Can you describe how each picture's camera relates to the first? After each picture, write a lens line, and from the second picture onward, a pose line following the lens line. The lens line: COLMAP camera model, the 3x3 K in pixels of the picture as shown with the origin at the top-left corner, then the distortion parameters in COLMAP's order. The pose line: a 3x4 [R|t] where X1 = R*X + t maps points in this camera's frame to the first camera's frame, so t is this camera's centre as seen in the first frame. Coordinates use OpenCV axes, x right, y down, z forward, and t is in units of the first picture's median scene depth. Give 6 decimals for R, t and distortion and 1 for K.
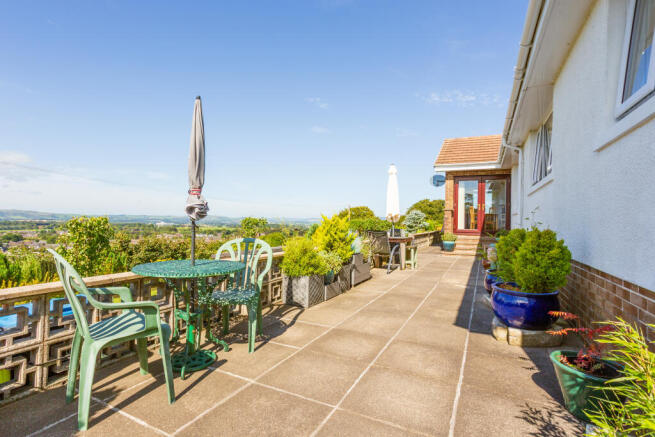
lens RADIAL K [[316.4, 0, 323.2], [0, 316.4, 218.1], [0, 0, 1]] dist [-0.019335, 0.007454]
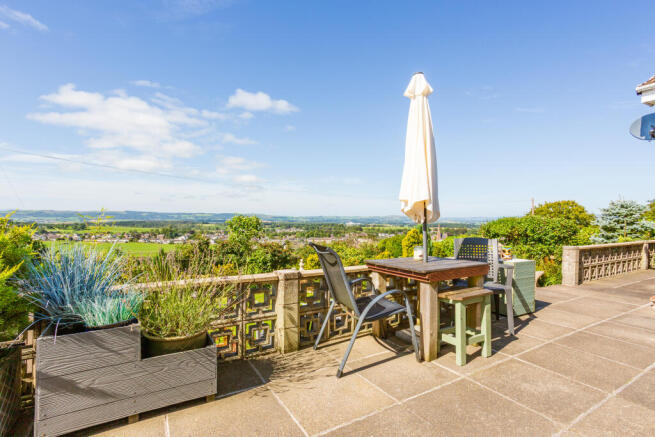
lens RADIAL K [[316.4, 0, 324.0], [0, 316.4, 215.2], [0, 0, 1]] dist [-0.019335, 0.007454]
pose [[0.844438, -0.016716, -0.535393, 0.151567], [0.012181, 0.999854, -0.012005, 0.003330], [0.535515, 0.003616, 0.844518, 0.287624]]
